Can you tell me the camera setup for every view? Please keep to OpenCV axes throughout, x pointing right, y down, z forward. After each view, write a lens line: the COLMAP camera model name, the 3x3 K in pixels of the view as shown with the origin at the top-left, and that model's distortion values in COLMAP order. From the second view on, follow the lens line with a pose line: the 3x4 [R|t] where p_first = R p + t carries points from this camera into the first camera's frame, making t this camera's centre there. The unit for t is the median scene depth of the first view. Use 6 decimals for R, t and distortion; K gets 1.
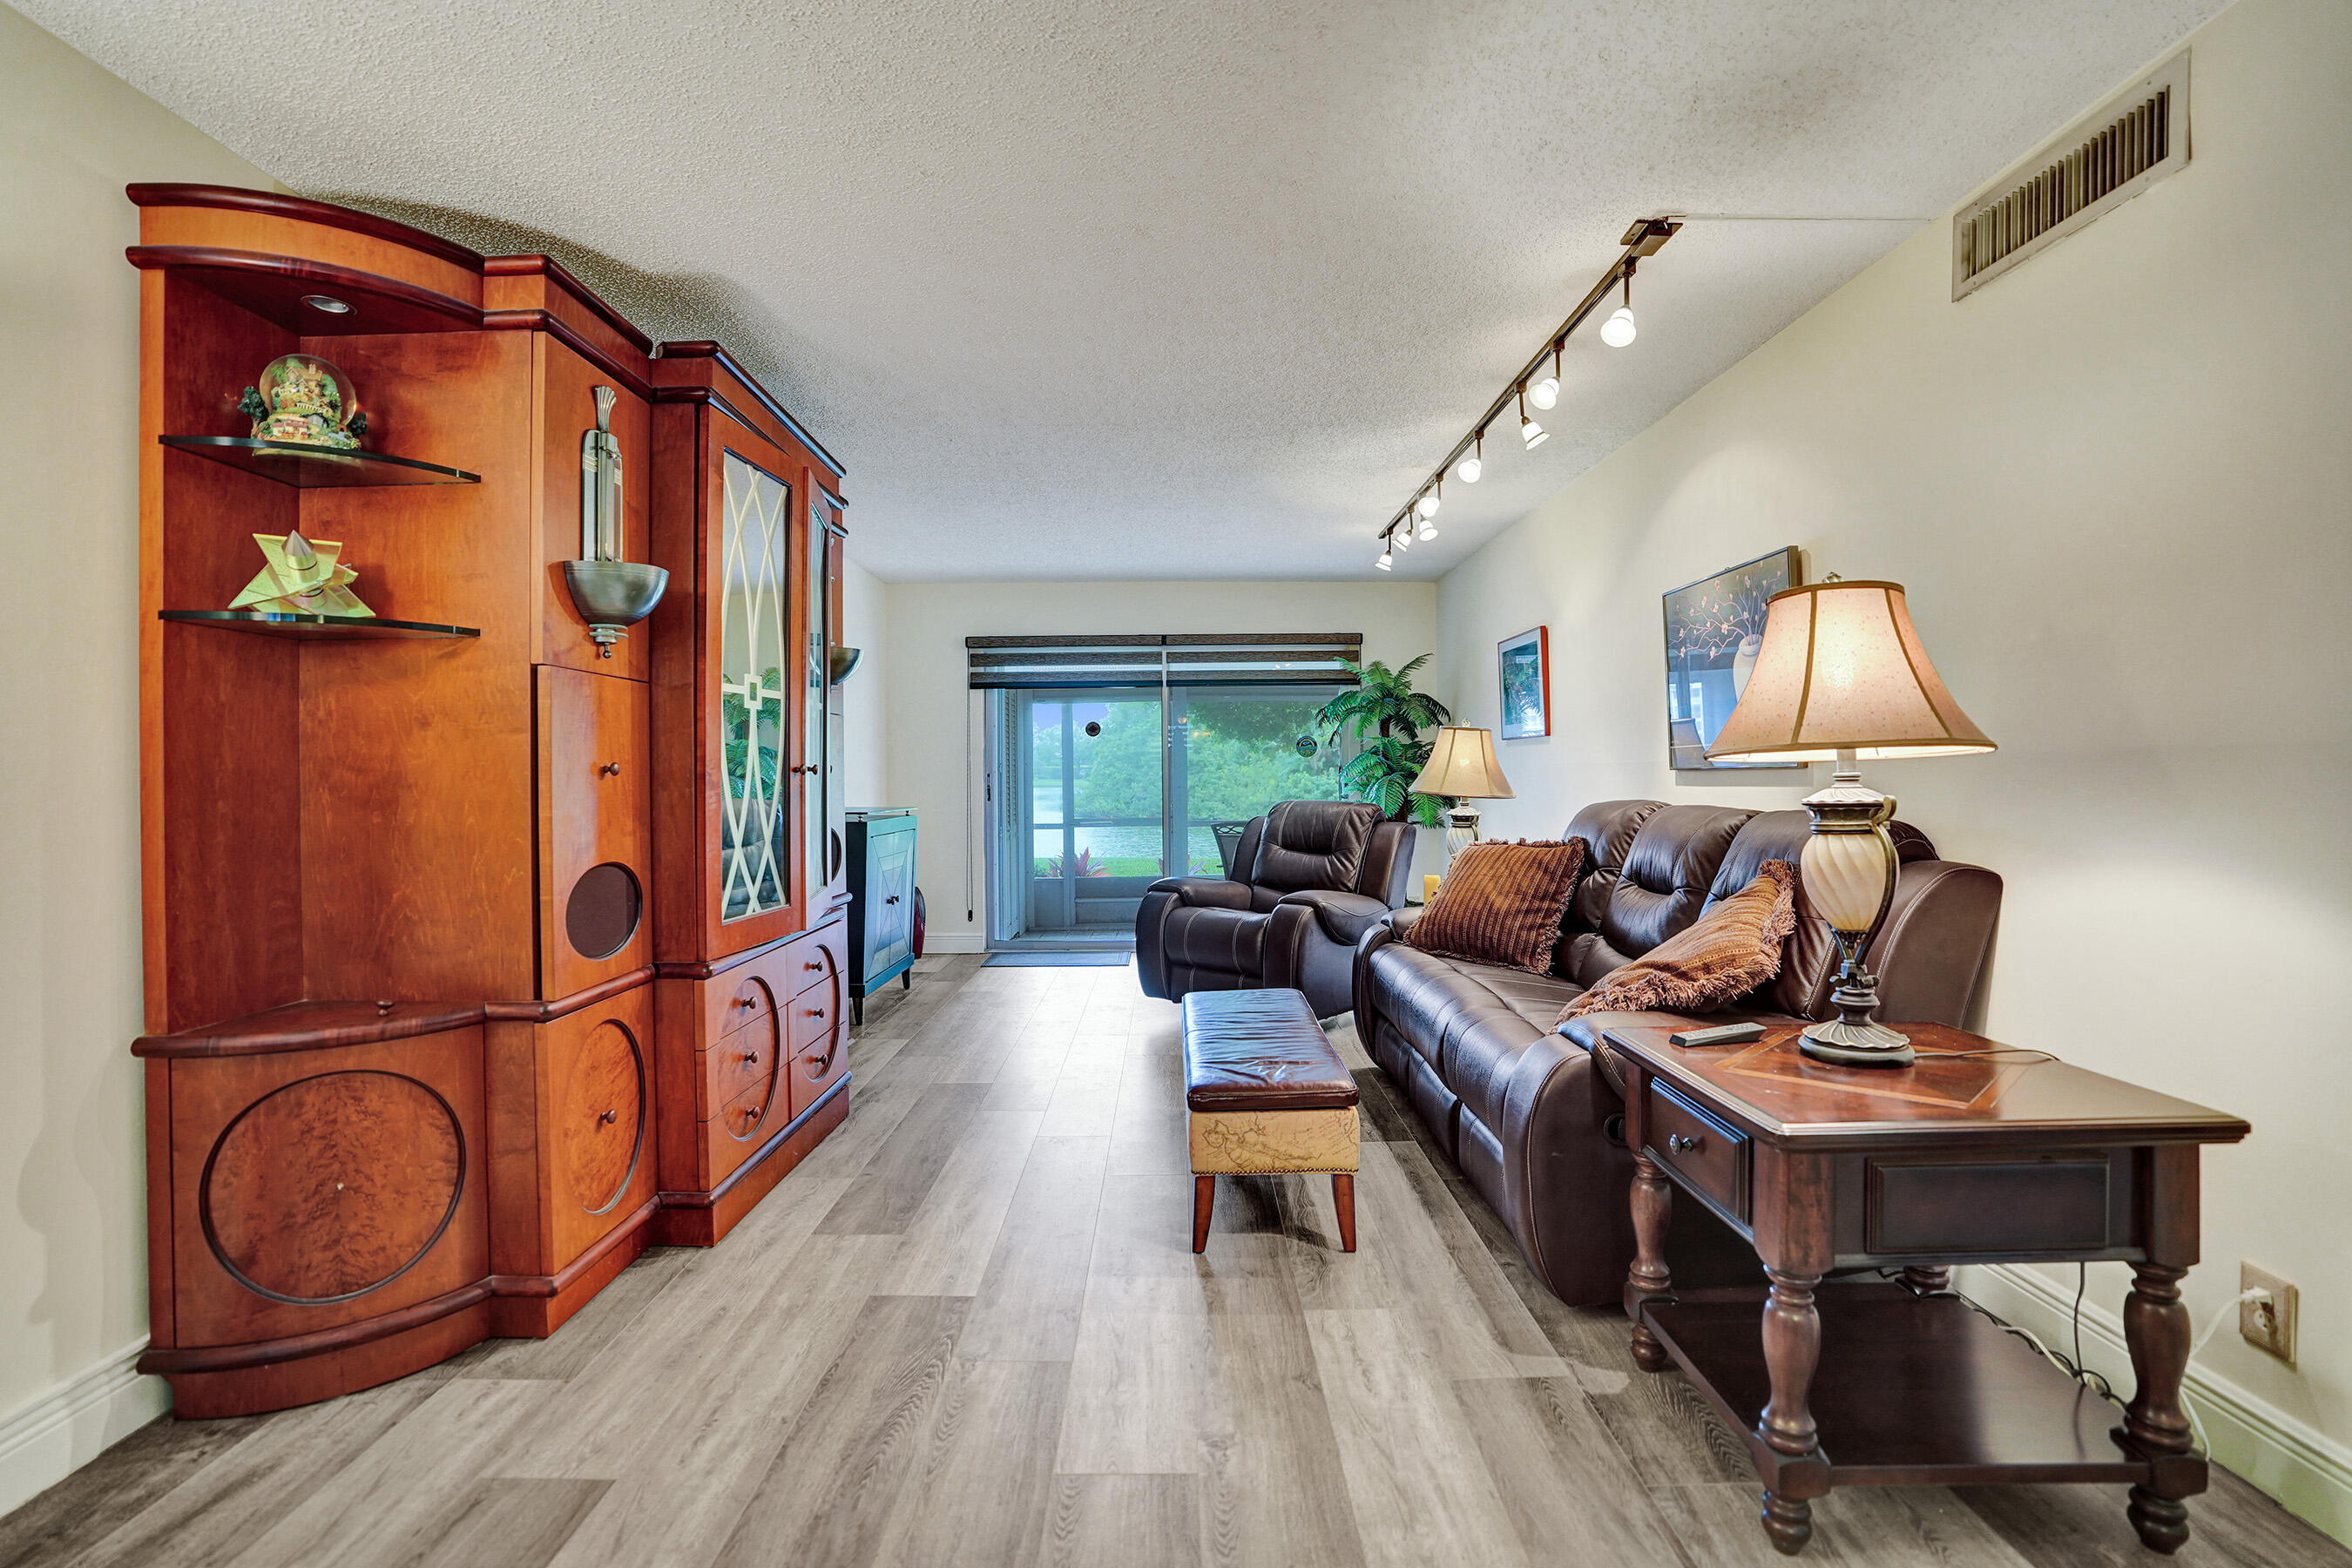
lens RADIAL K [[1096.3, 0, 1173.6], [0, 1096.3, 772.9], [0, 0, 1]] dist [-0.077149, 0.027100]
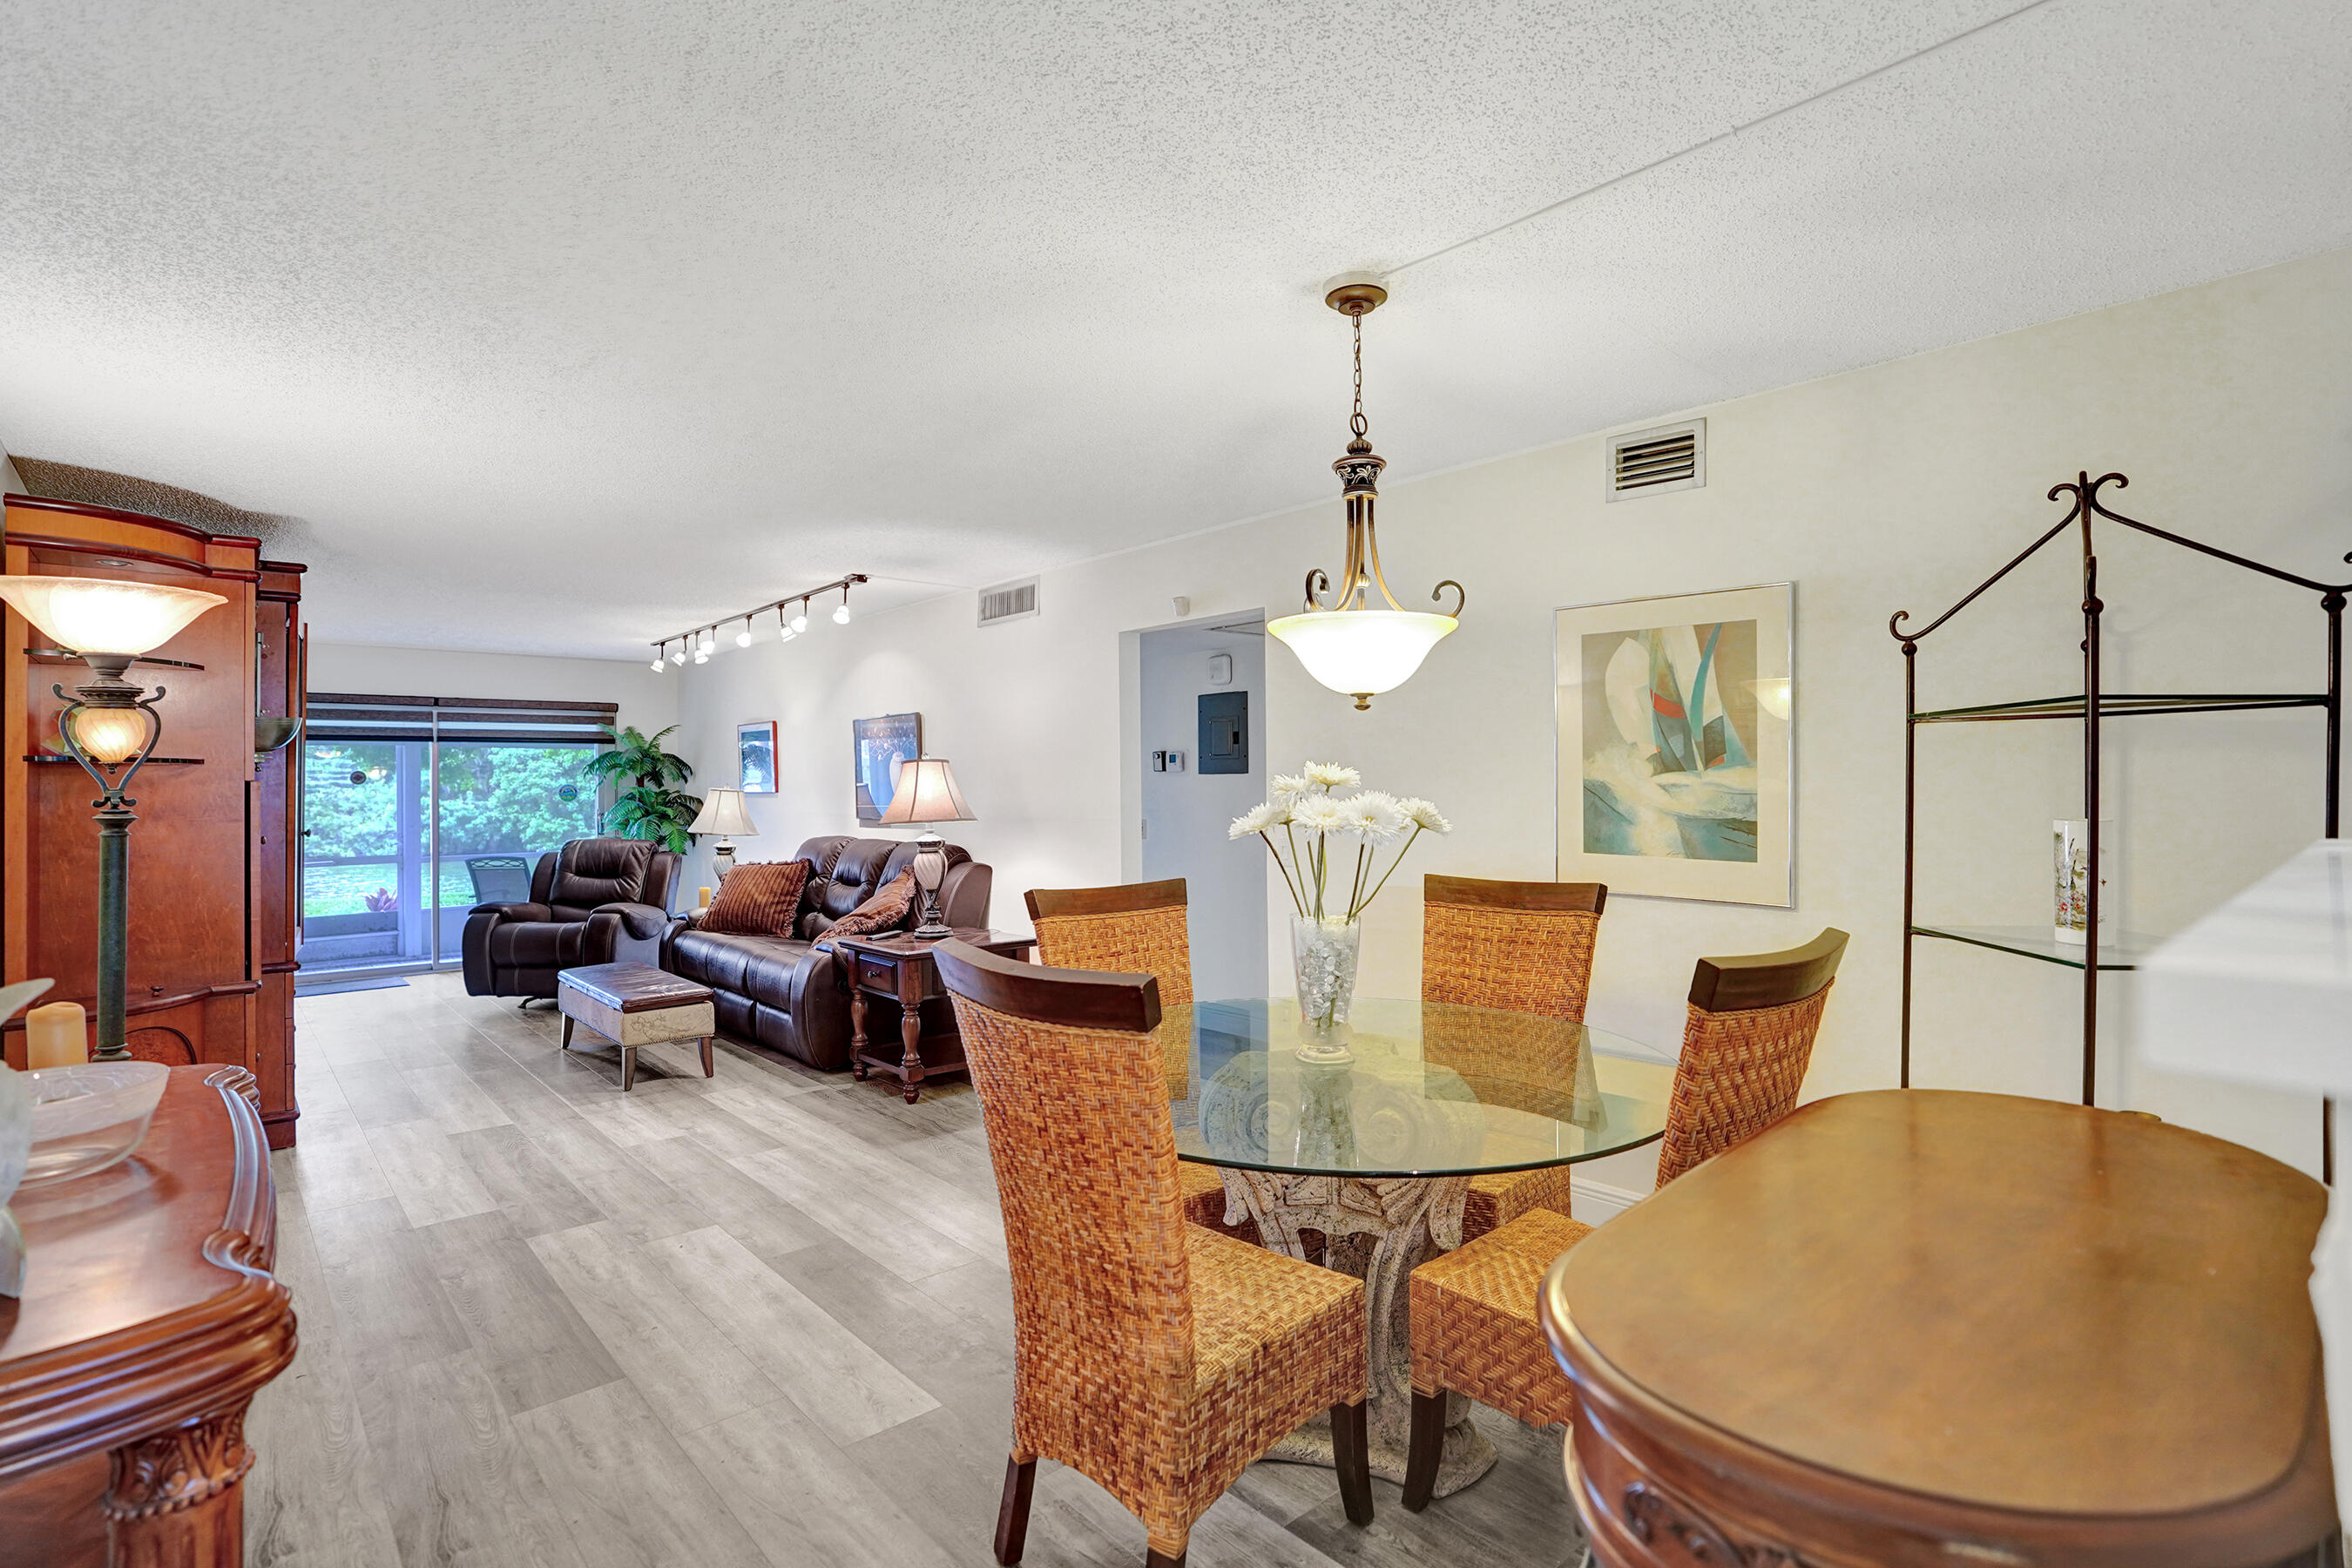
lens RADIAL K [[1135.5, 0, 1178.1], [0, 1135.5, 773.9], [0, 0, 1]] dist [-0.059222, 0.030730]
pose [[0.746537, 0.006080, 0.665316, -0.589187], [0.004420, 0.999891, -0.014097, -0.072698], [-0.665329, 0.013464, 0.746429, -1.141246]]
